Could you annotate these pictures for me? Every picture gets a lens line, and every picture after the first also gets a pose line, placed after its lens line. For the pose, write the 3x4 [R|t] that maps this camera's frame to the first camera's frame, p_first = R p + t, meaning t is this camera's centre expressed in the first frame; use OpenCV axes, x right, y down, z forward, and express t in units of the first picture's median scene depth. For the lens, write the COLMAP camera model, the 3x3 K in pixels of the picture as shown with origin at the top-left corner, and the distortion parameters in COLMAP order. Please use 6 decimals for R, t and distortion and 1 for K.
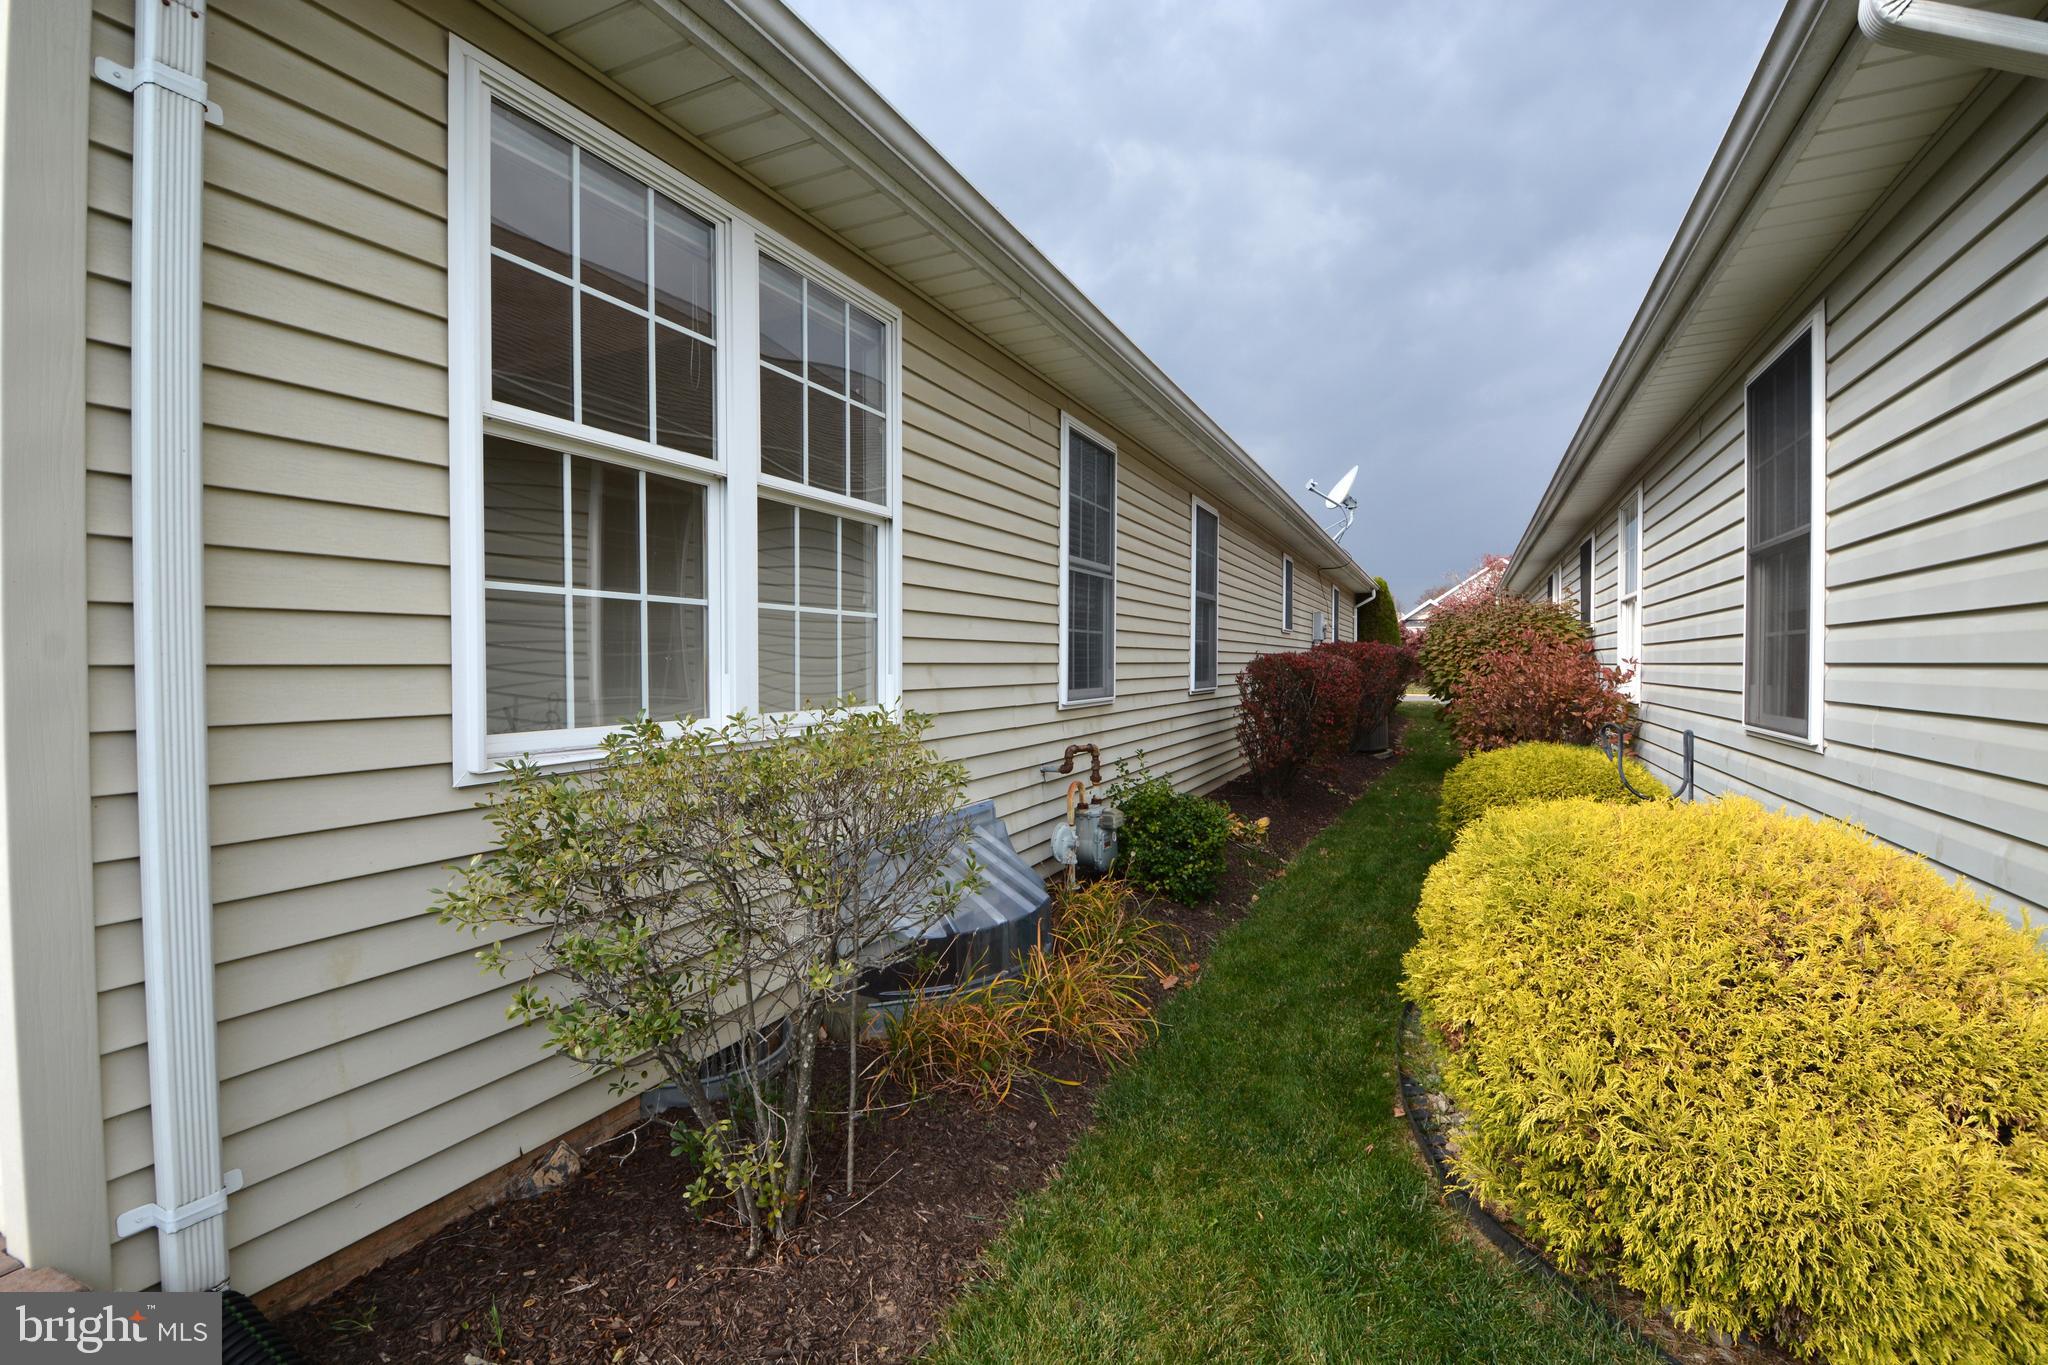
lens RADIAL K [[893.4, 0, 1032.2], [0, 893.4, 687.2], [0, 0, 1]] dist [0.001833, -0.016356]
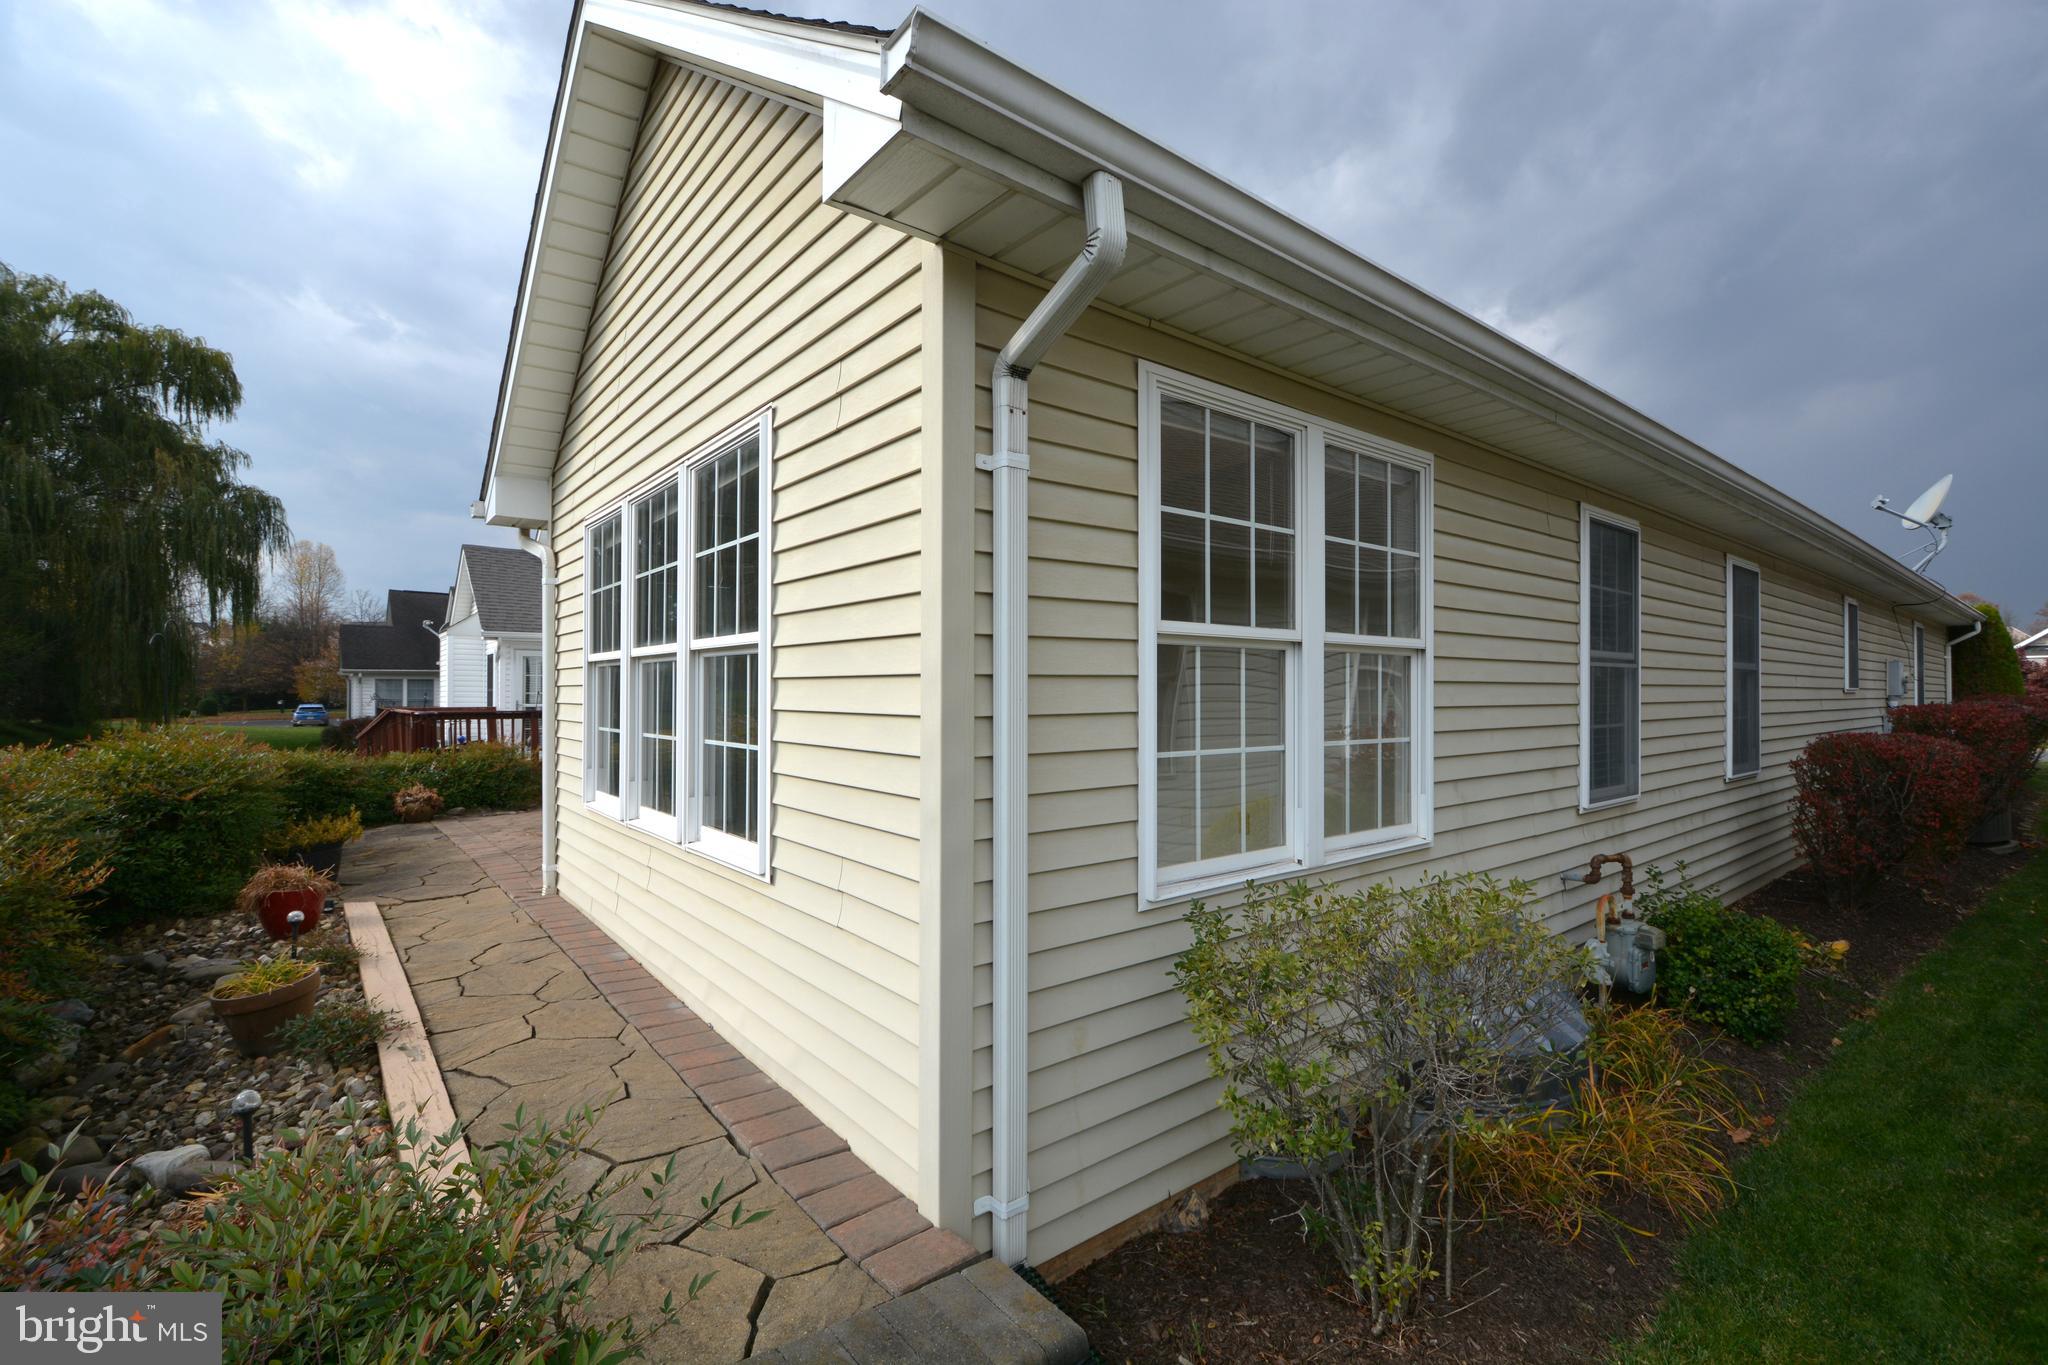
lens RADIAL K [[893.4, 0, 1032.2], [0, 893.4, 687.2], [0, 0, 1]] dist [0.001833, -0.016356]
pose [[0.899306, -0.003374, -0.437306, -0.106206], [-0.012243, 0.999384, -0.032888, -0.095661], [0.437148, 0.034930, 0.898711, -0.158155]]
